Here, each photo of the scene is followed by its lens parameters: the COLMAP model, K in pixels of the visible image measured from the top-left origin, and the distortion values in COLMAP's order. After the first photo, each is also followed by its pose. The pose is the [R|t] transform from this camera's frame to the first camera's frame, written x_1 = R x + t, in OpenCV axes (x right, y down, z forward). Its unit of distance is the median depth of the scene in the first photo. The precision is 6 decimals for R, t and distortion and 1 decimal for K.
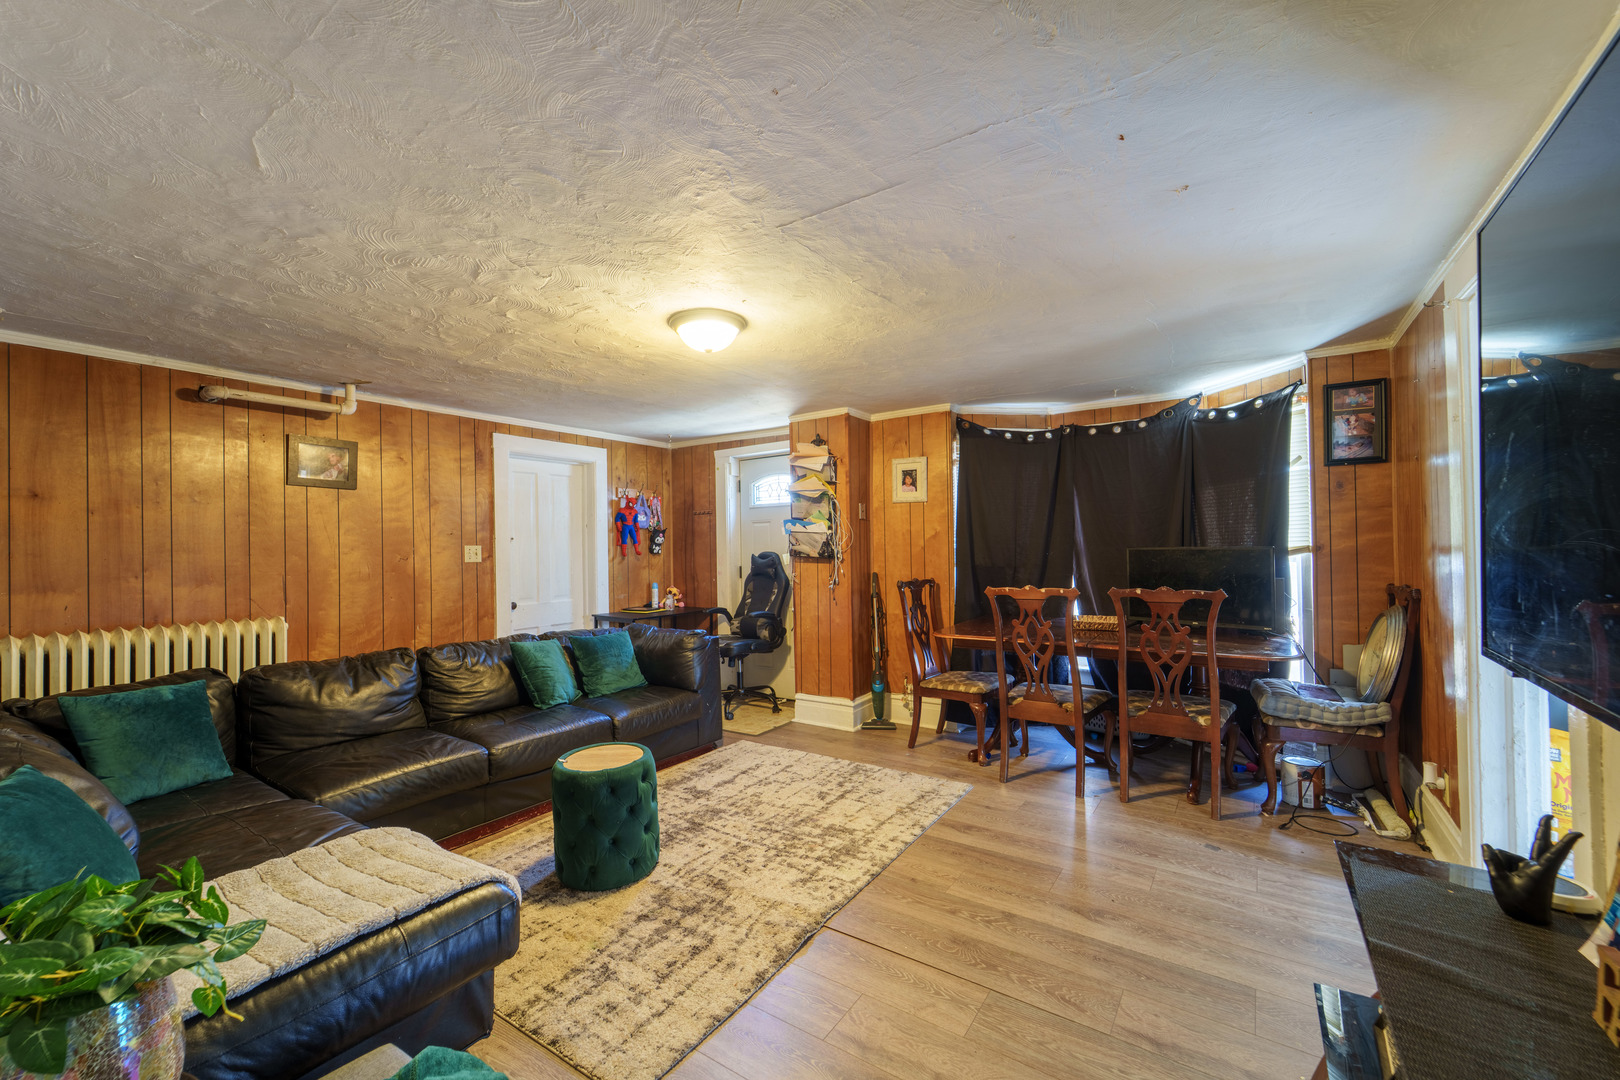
lens RADIAL K [[647.4, 0, 808.1], [0, 647.4, 546.4], [0, 0, 1]] dist [0.002857, -0.000087]
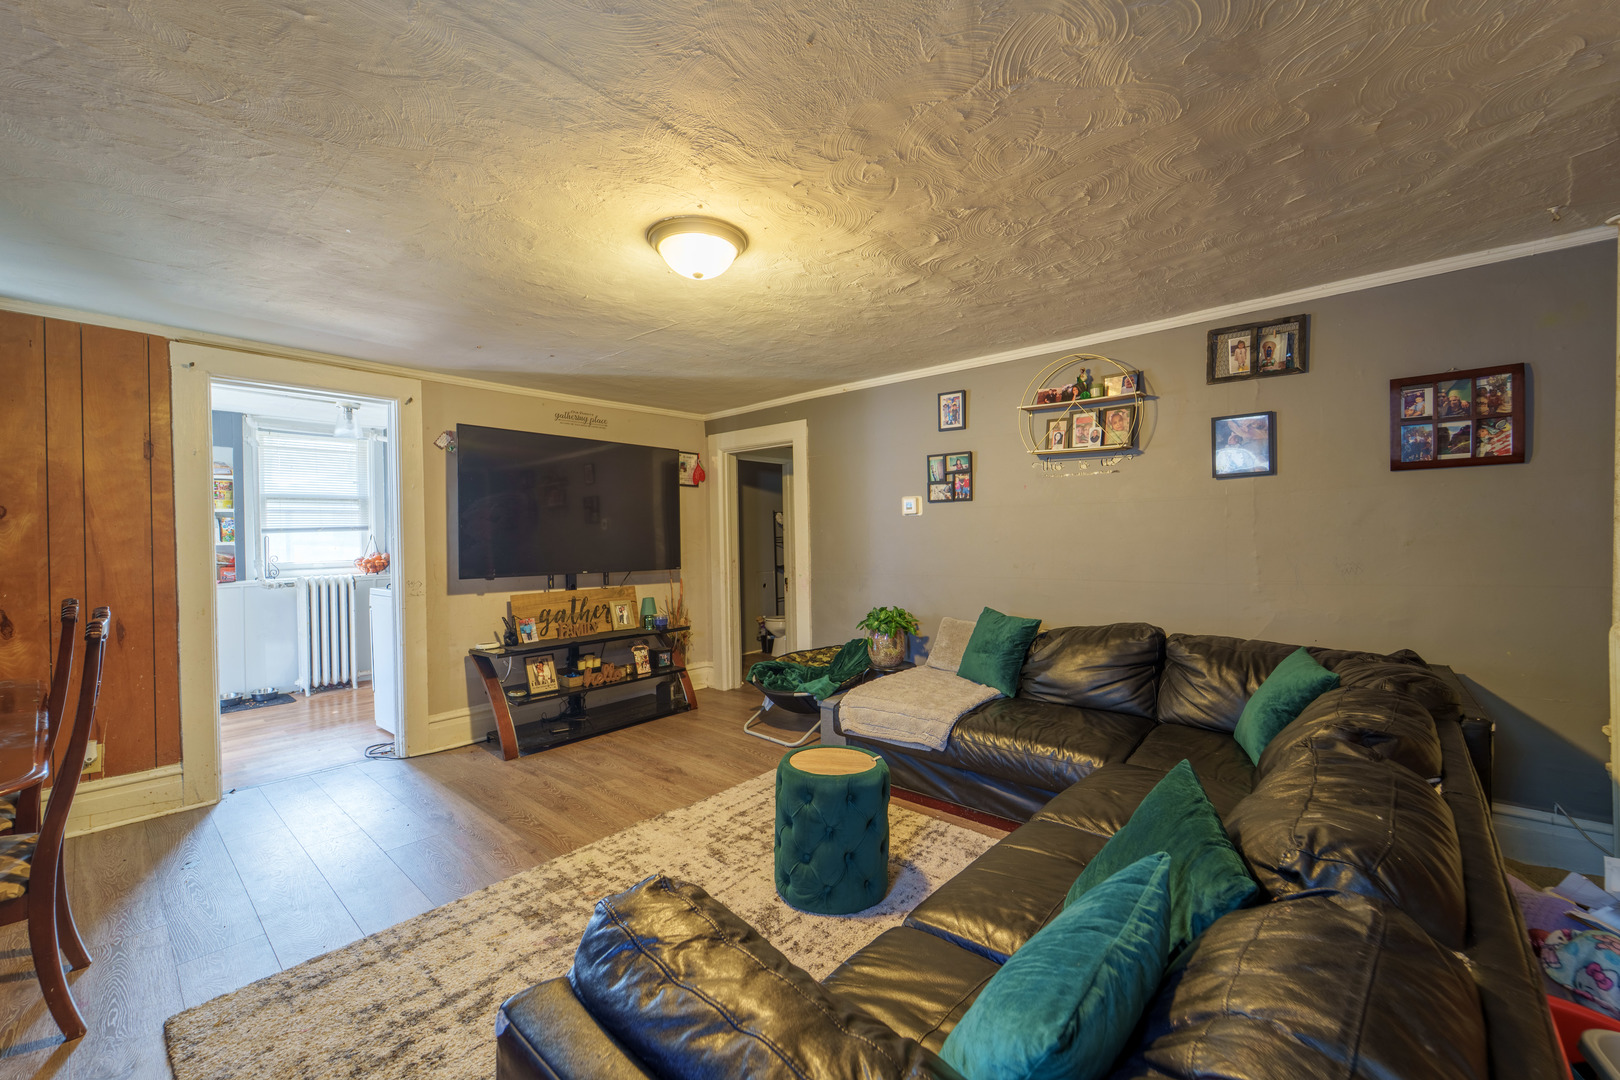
lens RADIAL K [[647.4, 0, 808.7], [0, 647.4, 539.1], [0, 0, 1]] dist [0.002857, -0.000087]
pose [[-0.992016, 0.026590, 0.123274, -0.410859], [0.027451, 0.999609, 0.005288, 0.018033], [-0.123085, 0.008630, -0.992359, 1.931406]]
